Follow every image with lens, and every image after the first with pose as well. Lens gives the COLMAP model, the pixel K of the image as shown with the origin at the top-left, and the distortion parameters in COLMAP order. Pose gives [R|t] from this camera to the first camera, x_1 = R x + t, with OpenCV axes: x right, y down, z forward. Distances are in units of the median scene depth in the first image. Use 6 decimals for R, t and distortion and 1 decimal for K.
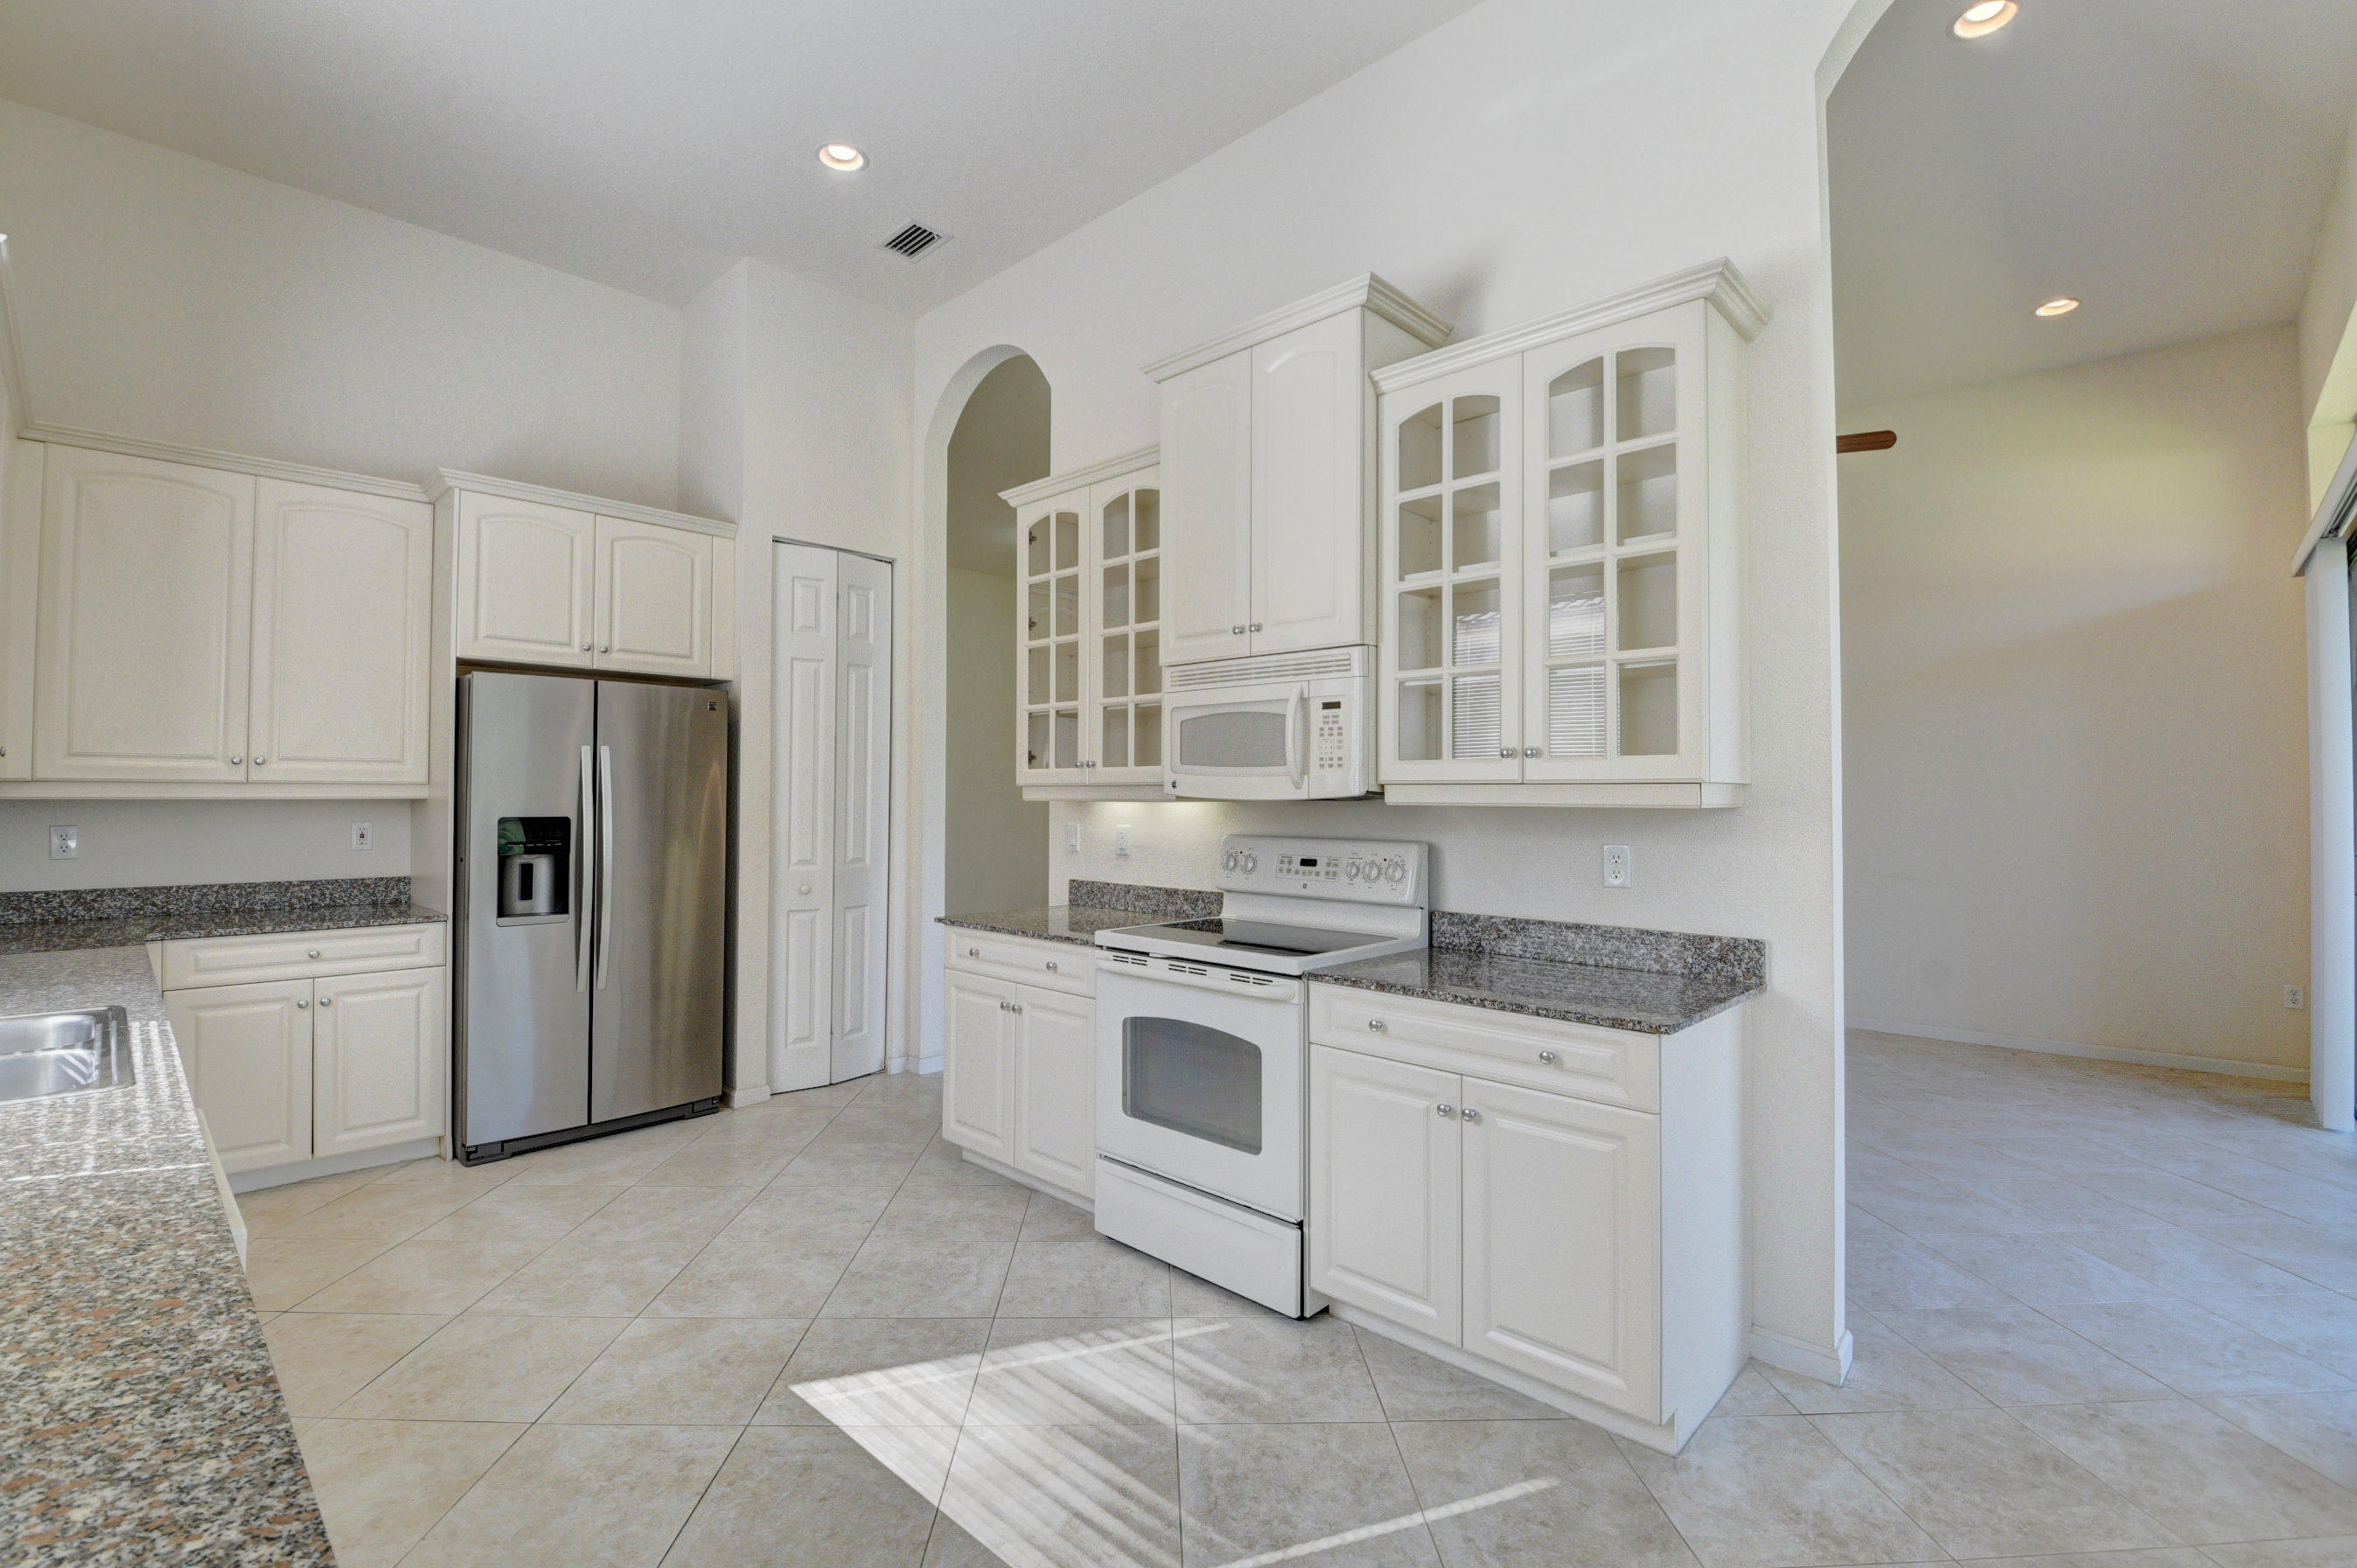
lens RADIAL K [[1039.1, 0, 1174.6], [0, 1039.1, 776.1], [0, 0, 1]] dist [0.014233, -0.025441]
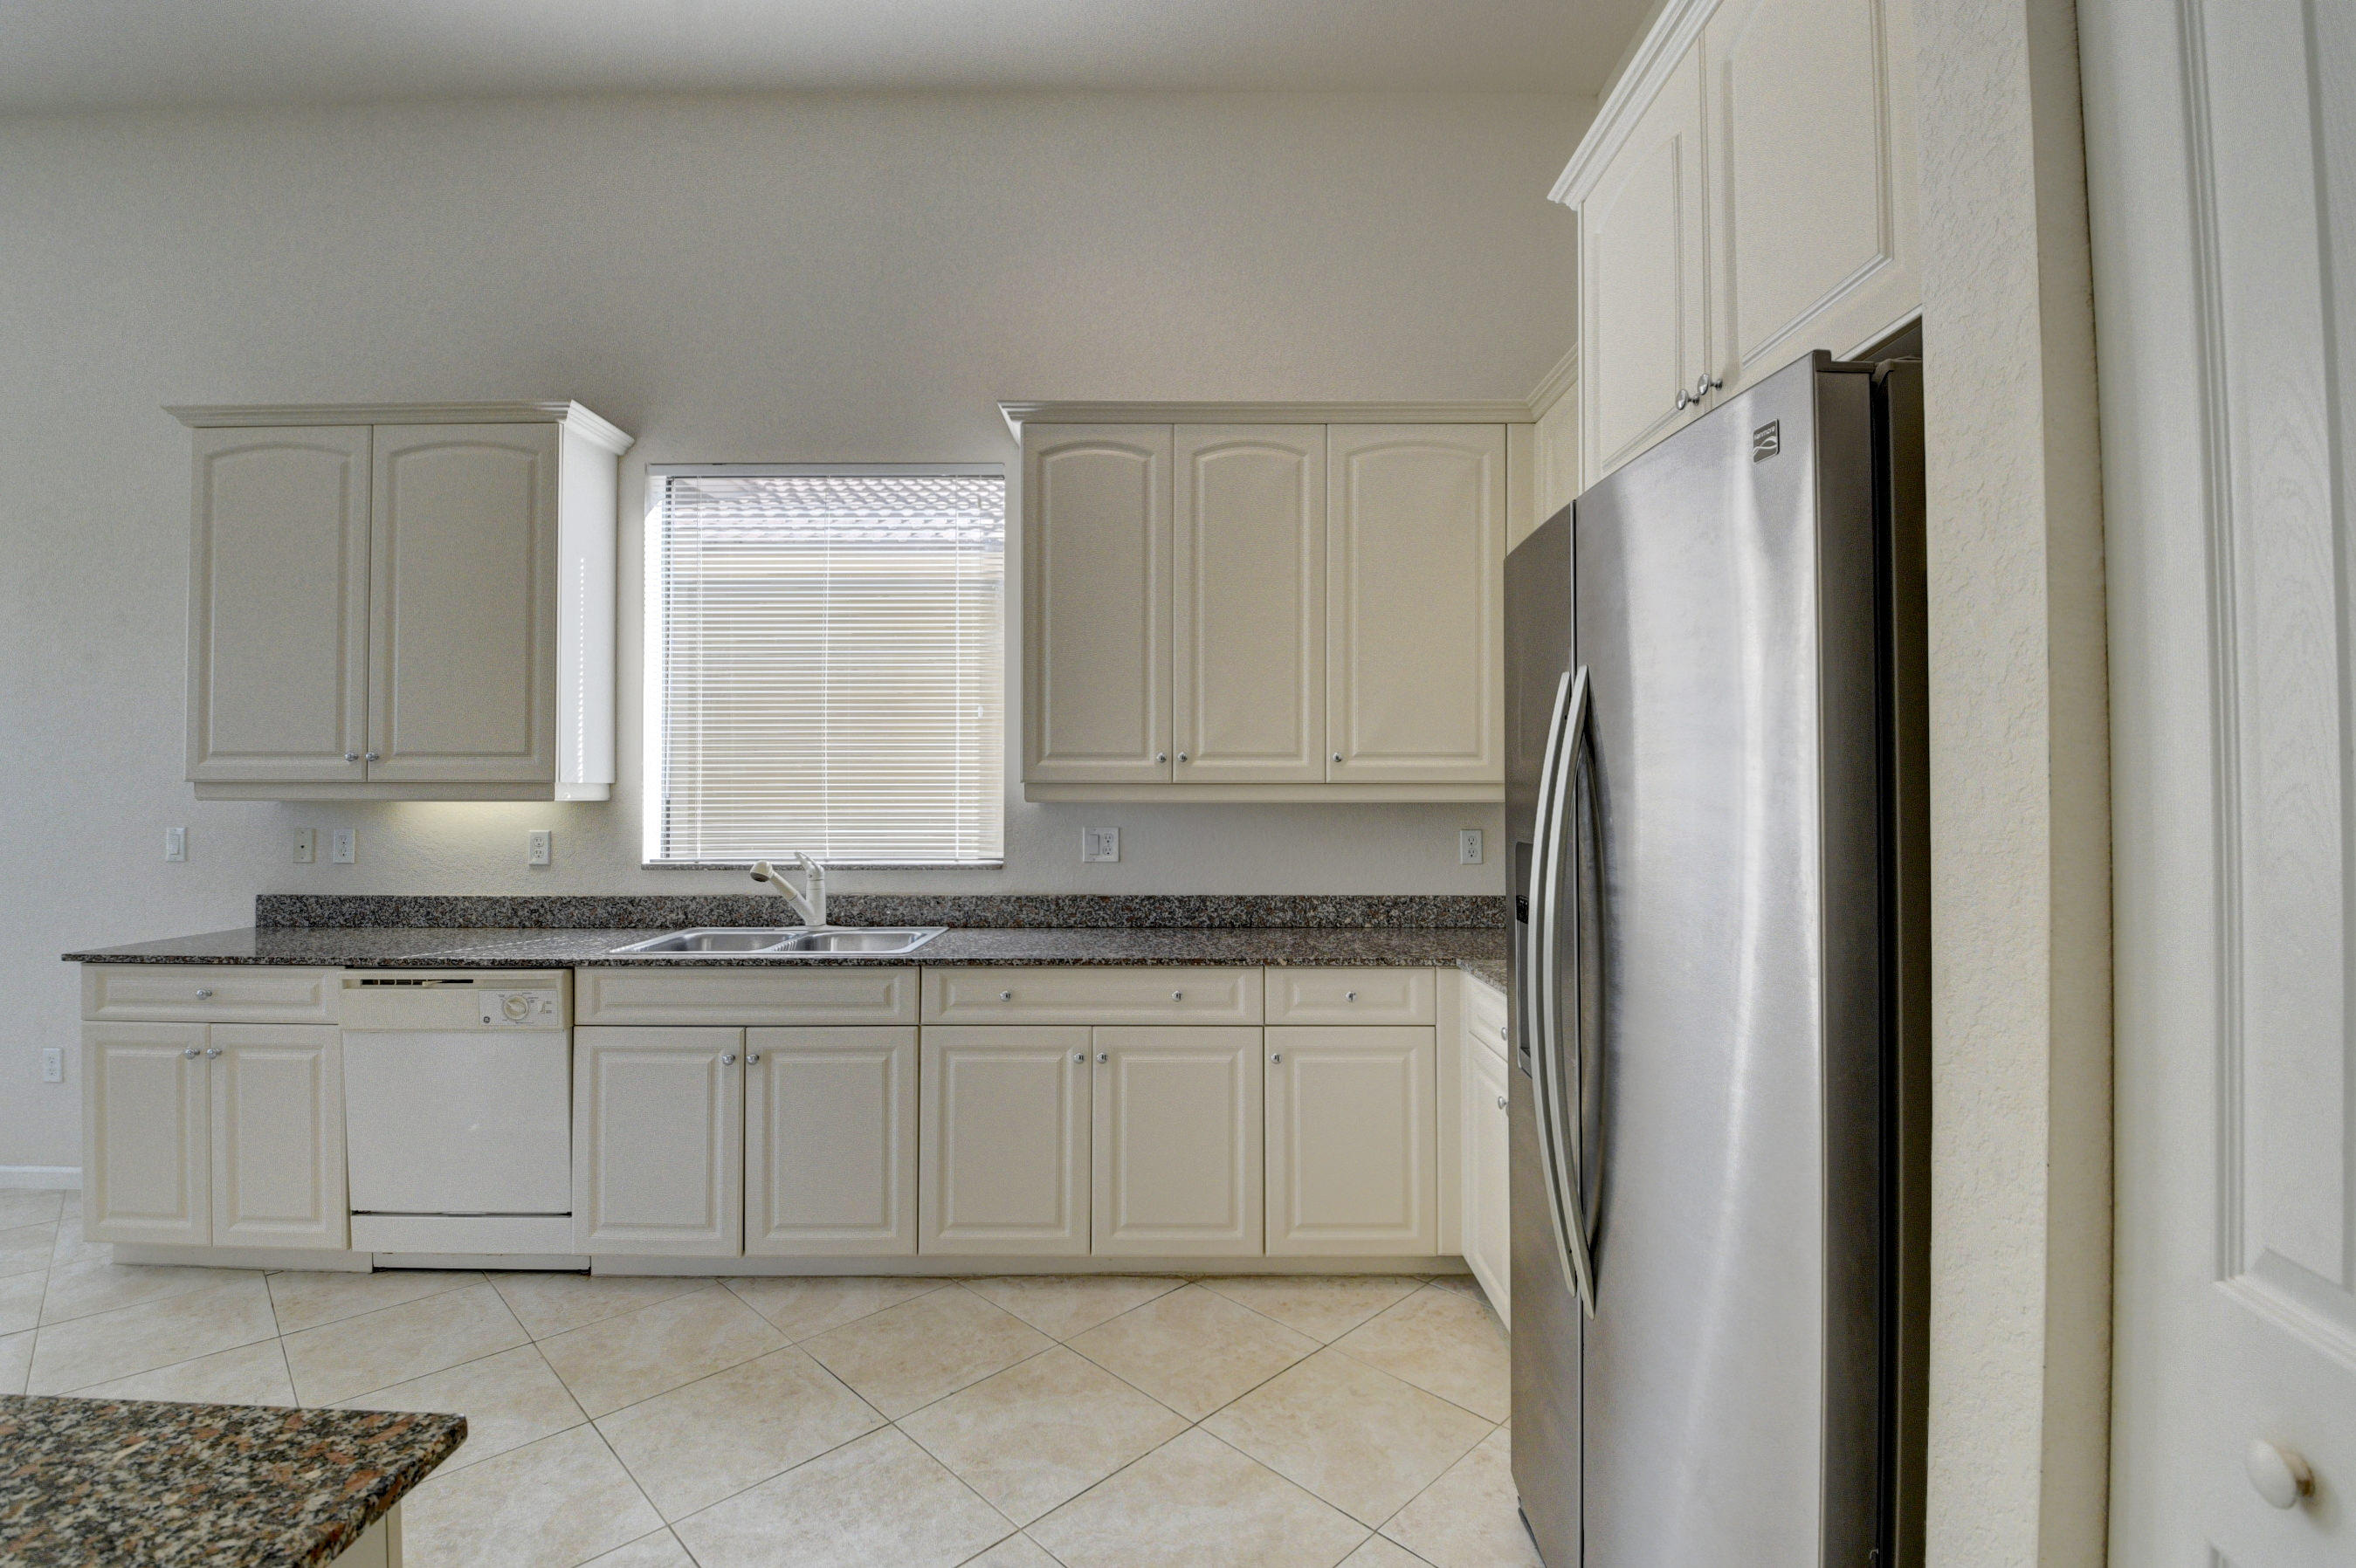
lens RADIAL K [[1043.2, 0, 1178.0], [0, 1043.2, 784.0], [0, 0, 1]] dist [0.001929, -0.017174]
pose [[-0.724422, -0.009833, -0.689286, -0.252752], [0.011226, 0.999597, -0.026057, 0.030955], [0.689265, -0.026614, -0.724020, 1.611253]]
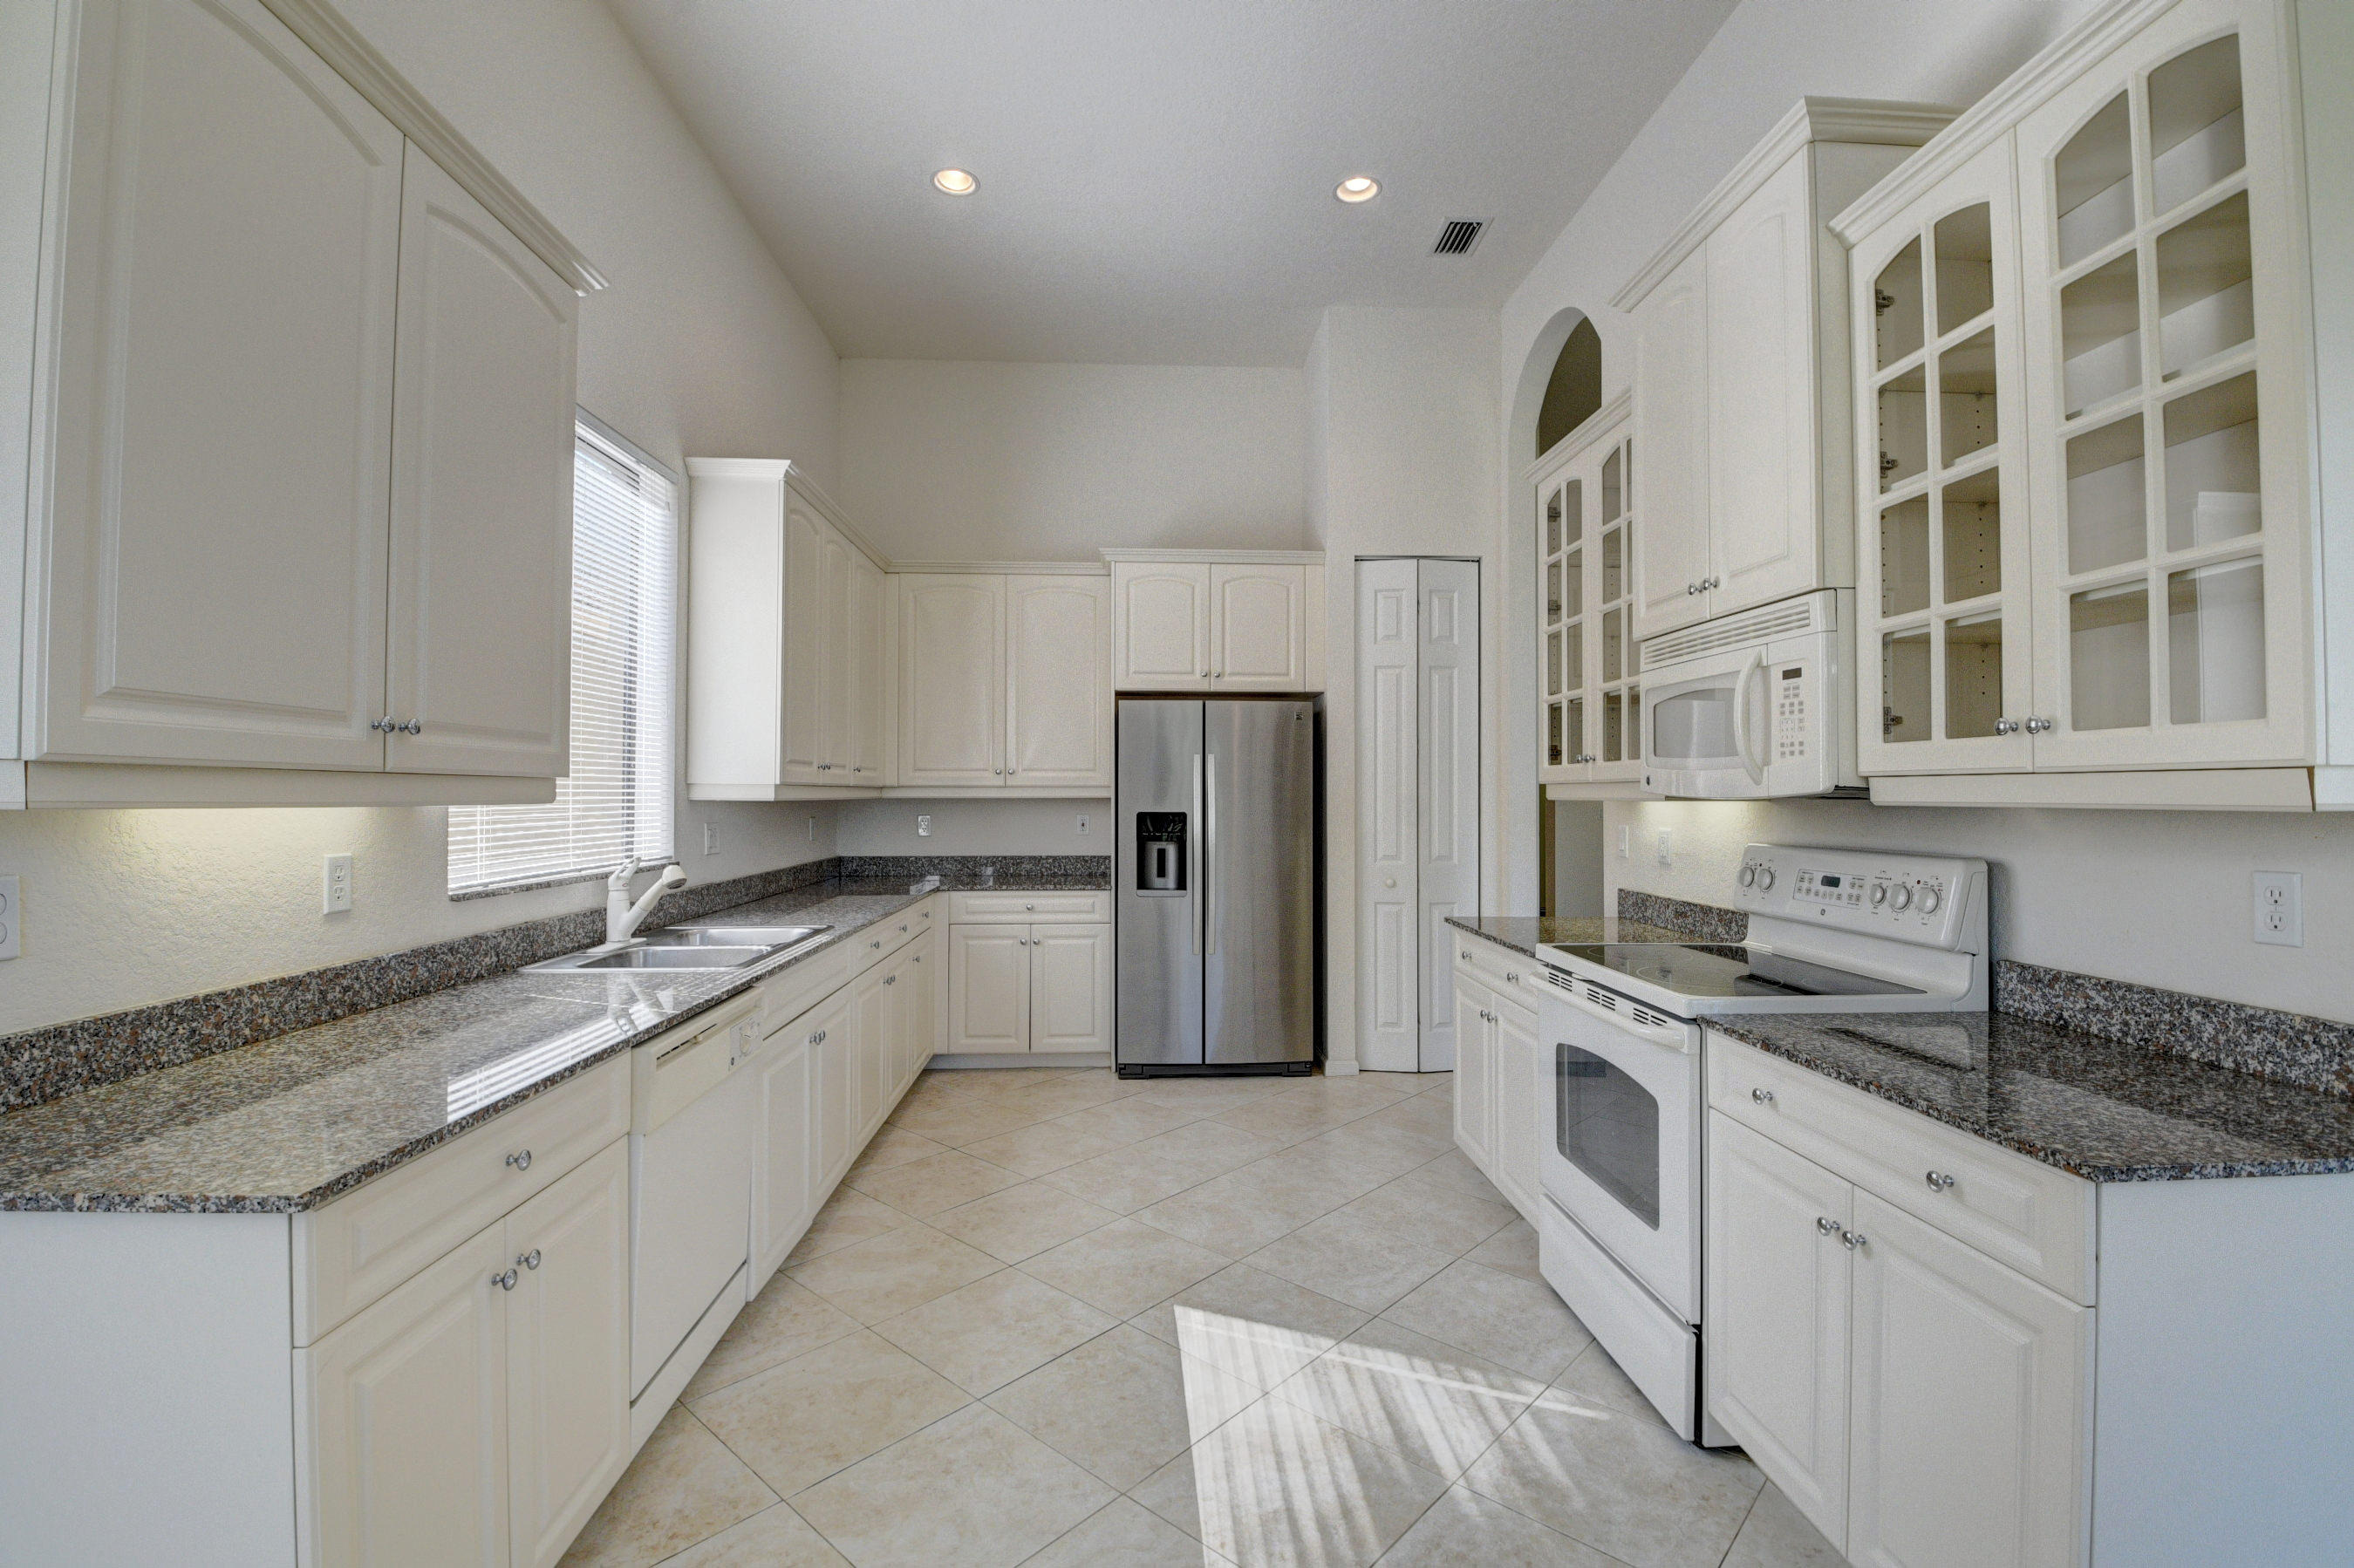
lens RADIAL K [[1037.8, 0, 1173.1], [0, 1037.8, 776.1], [0, 0, 1]] dist [0.014233, -0.025441]
pose [[0.720489, -0.015021, -0.693304, 0.354546], [0.015319, 0.999866, -0.005744, 0.004301], [0.693297, -0.006482, 0.720622, 0.136358]]
